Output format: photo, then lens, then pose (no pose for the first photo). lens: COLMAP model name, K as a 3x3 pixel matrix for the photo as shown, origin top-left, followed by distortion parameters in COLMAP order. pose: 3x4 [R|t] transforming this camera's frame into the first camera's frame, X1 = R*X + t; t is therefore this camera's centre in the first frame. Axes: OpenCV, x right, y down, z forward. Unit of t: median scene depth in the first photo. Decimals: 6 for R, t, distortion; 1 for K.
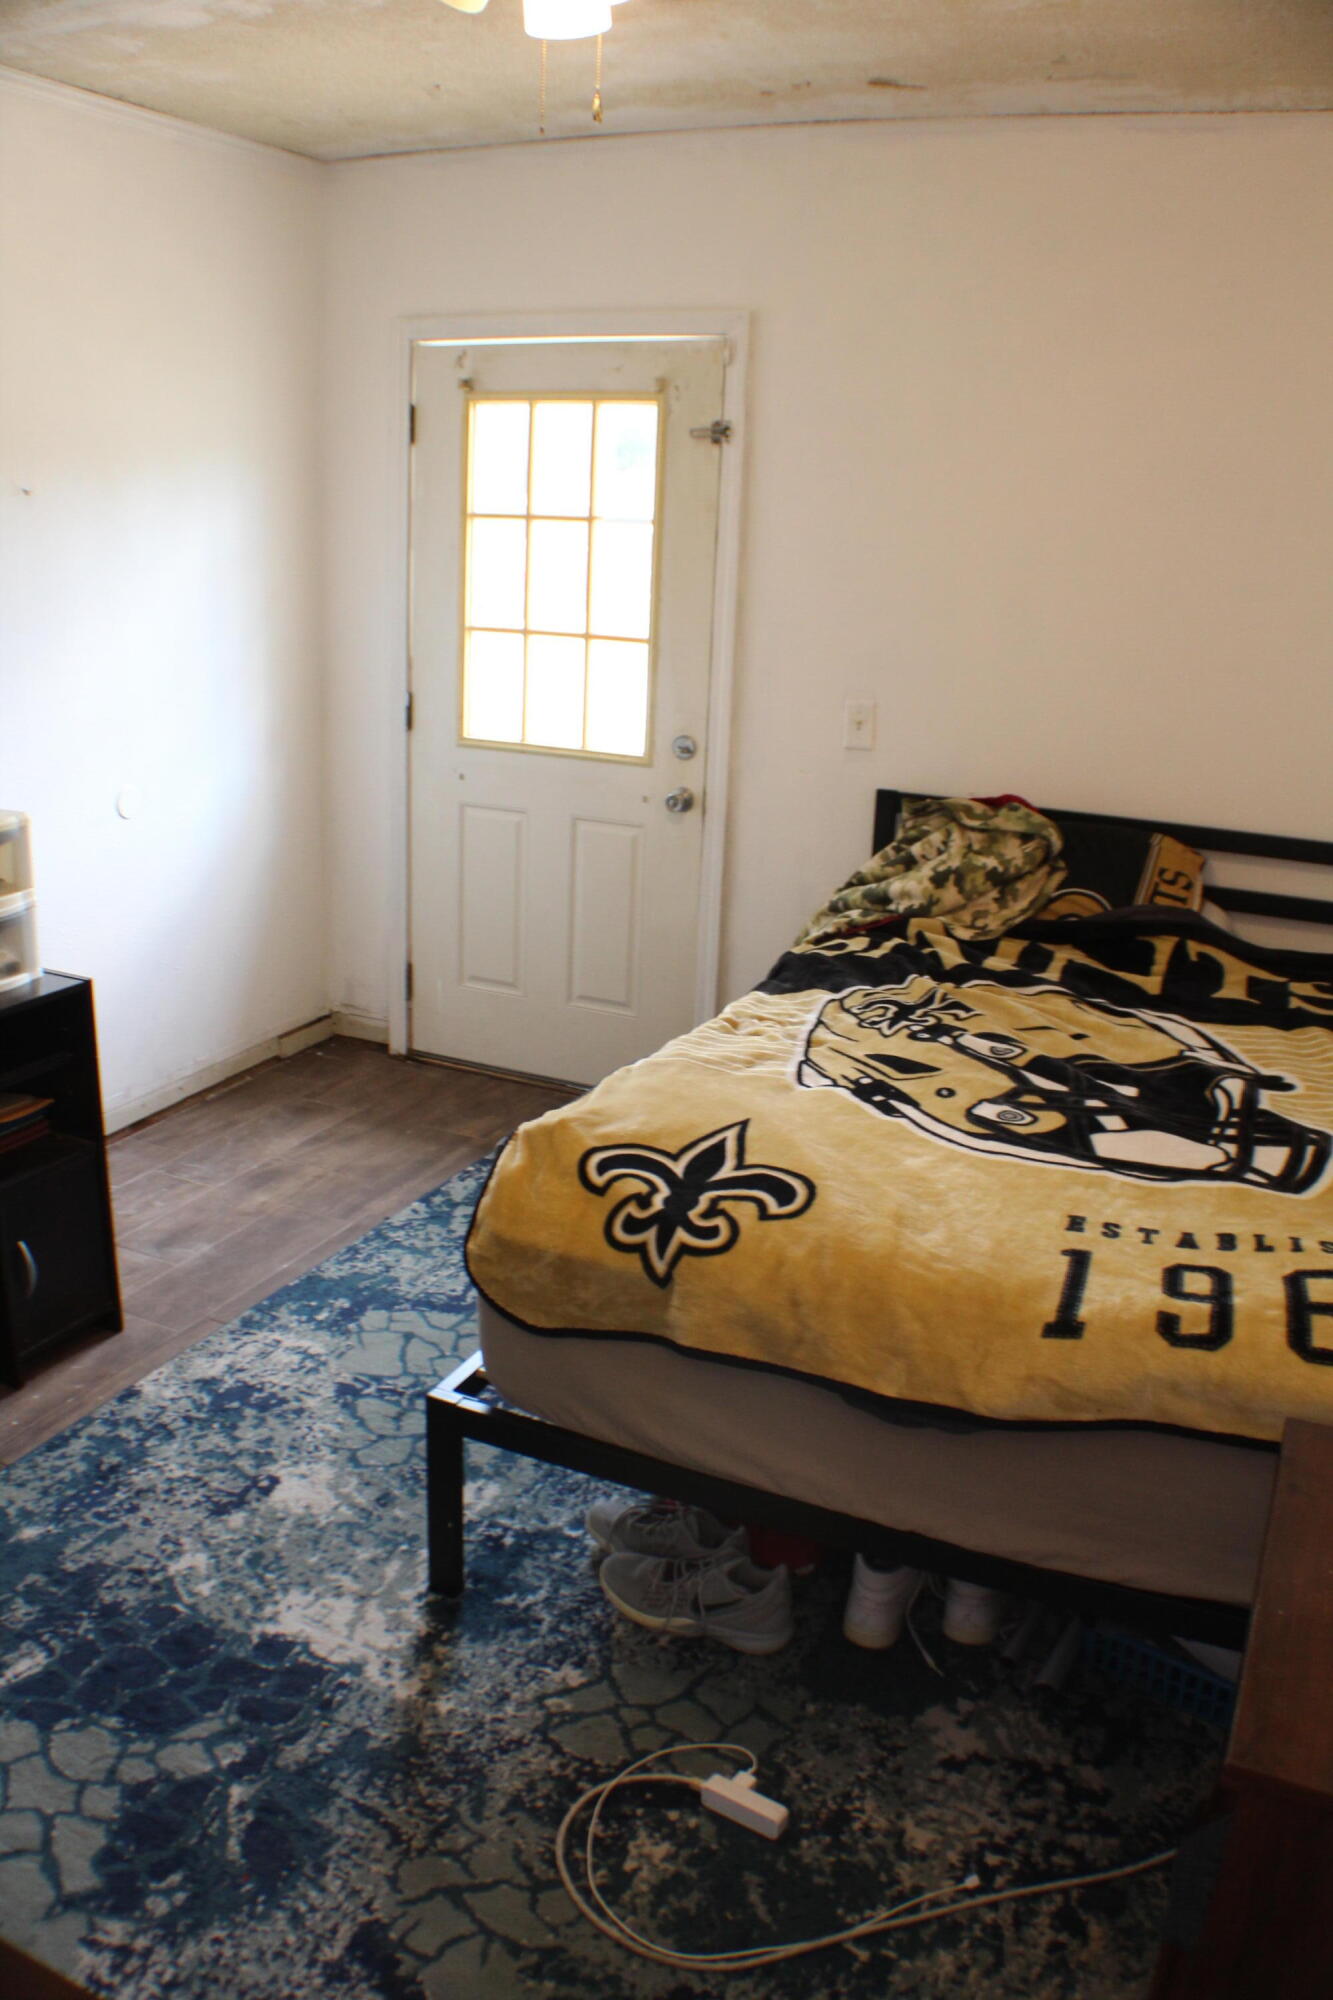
lens RADIAL K [[1542.1, 0, 625.9], [0, 1542.1, 1001.4], [0, 0, 1]] dist [-0.208677, 0.093042]
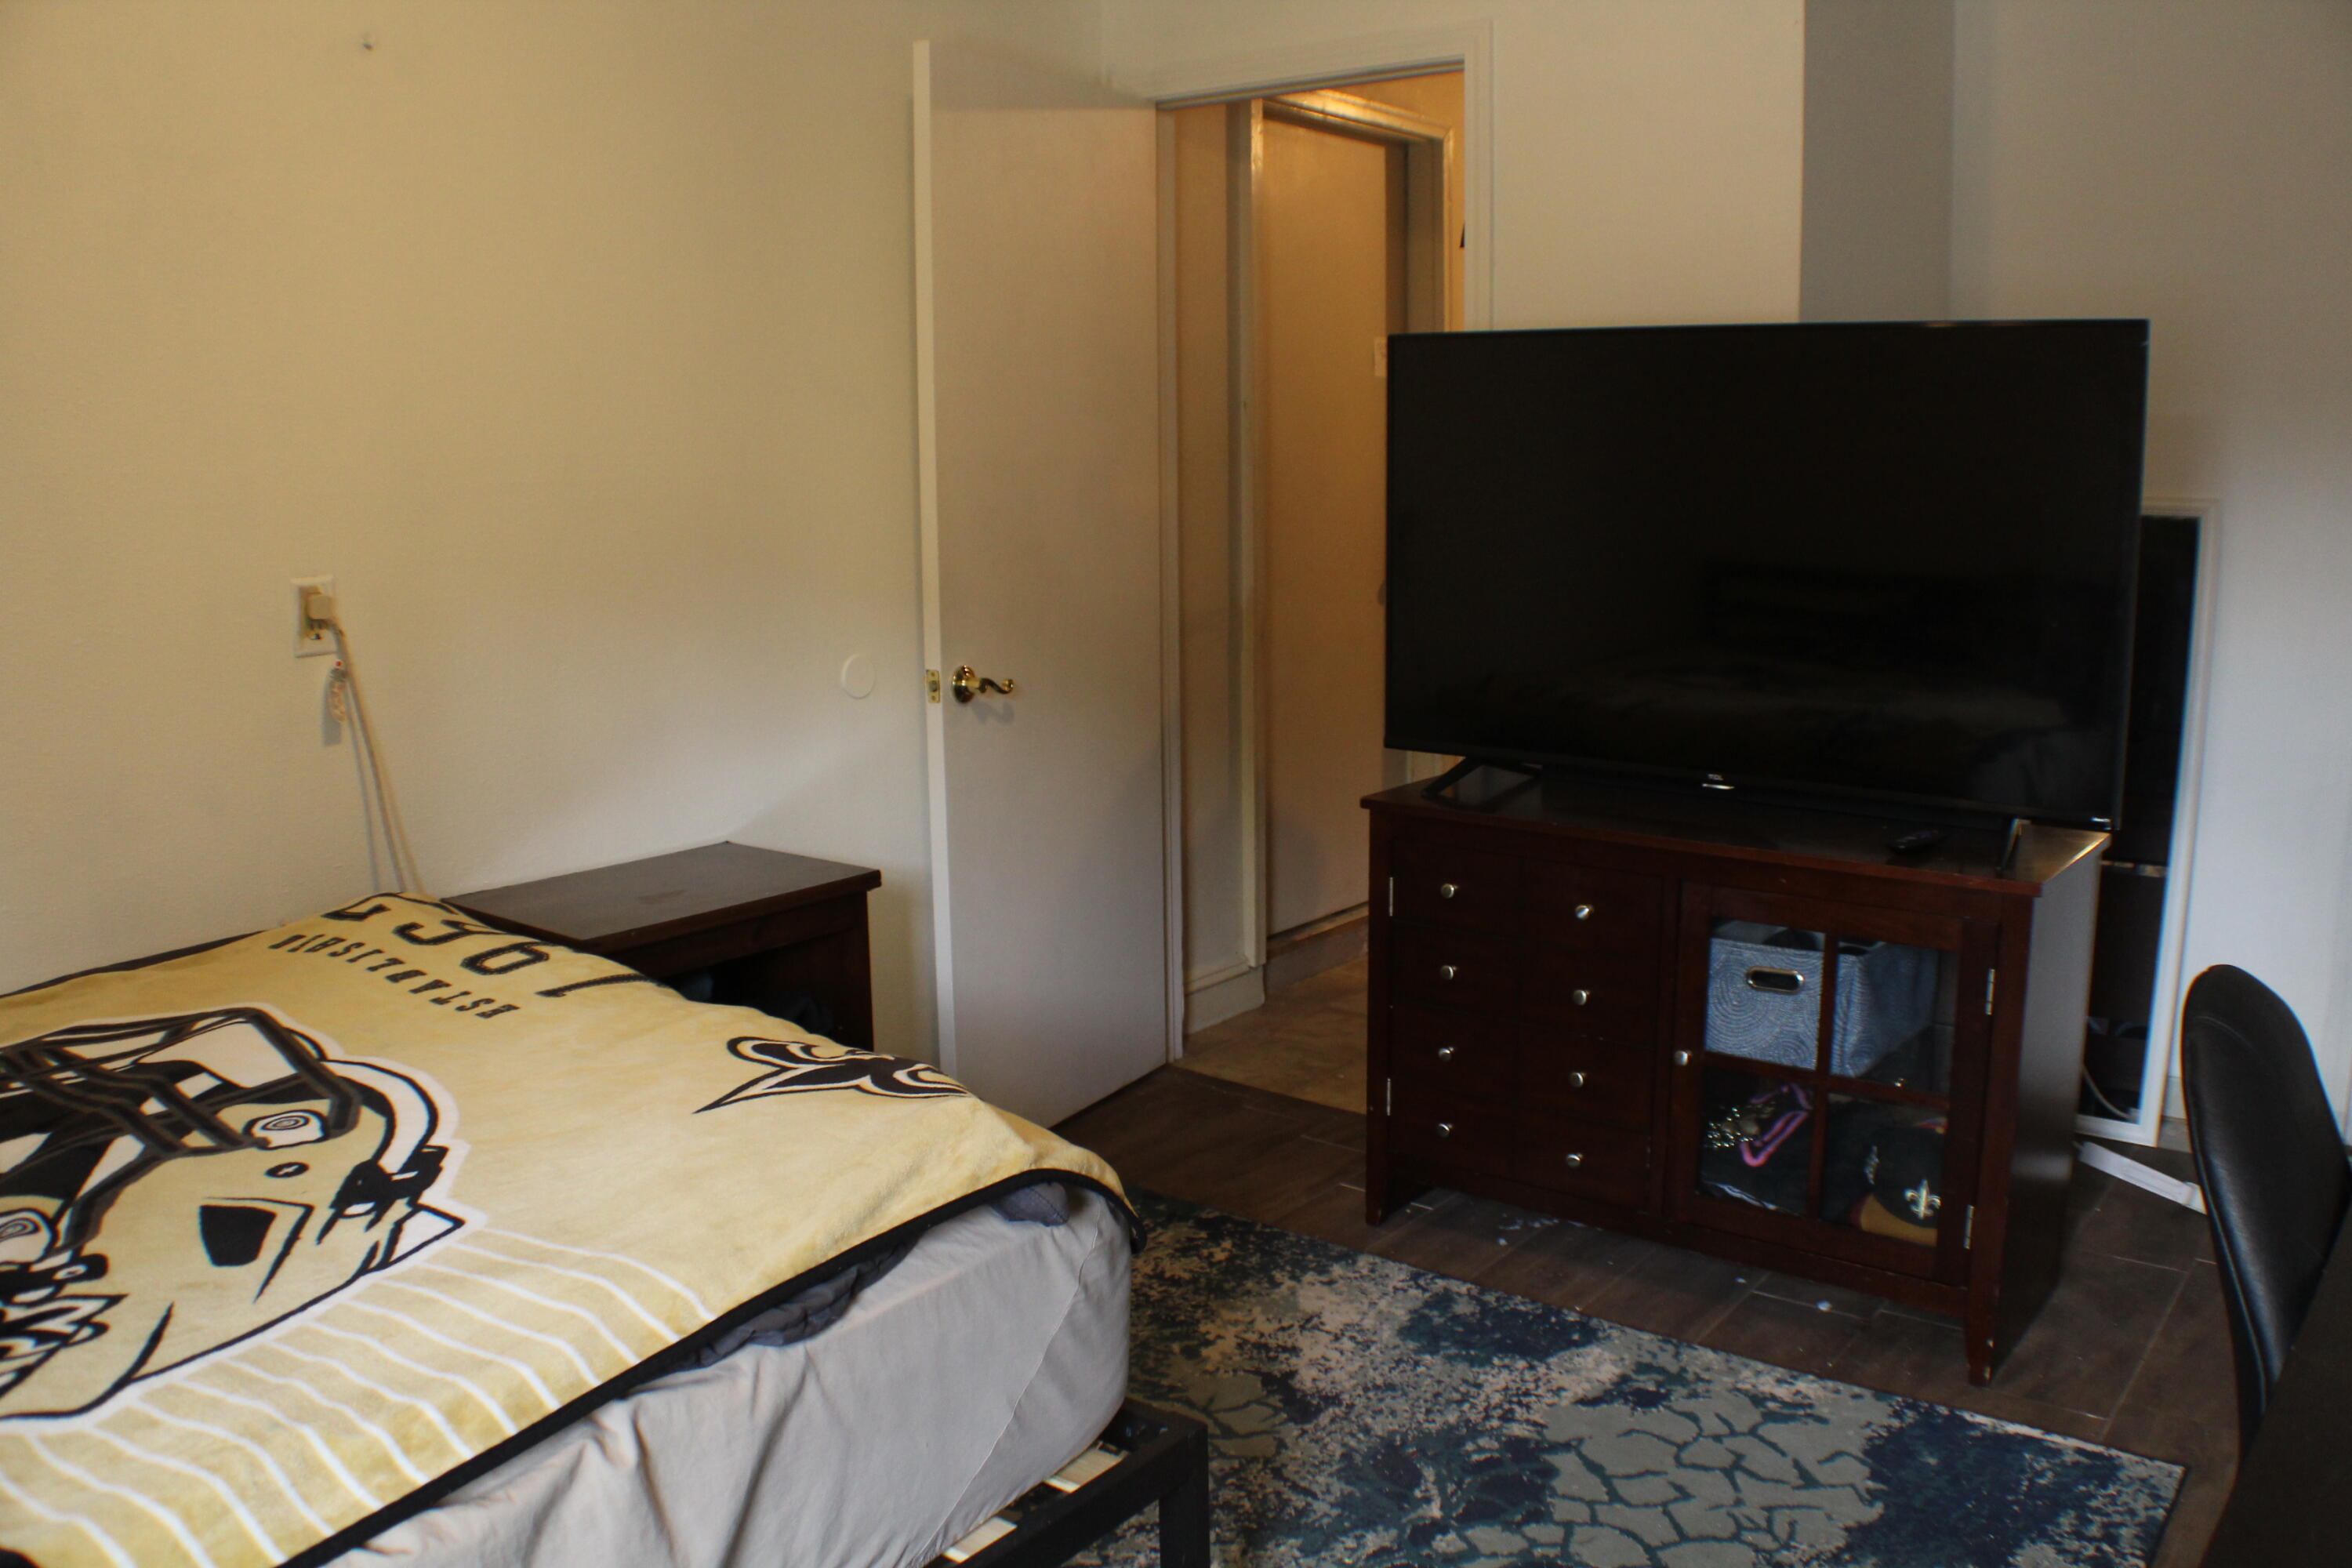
lens RADIAL K [[1862.5, 0, 1176.0], [0, 1862.5, 784.0], [0, 0, 1]] dist [-0.170068, -0.001463]
pose [[-0.975116, -0.062173, 0.212798, -0.312396], [0.045377, 0.883575, 0.466087, -0.452986], [-0.217001, 0.464145, -0.858767, 1.774060]]
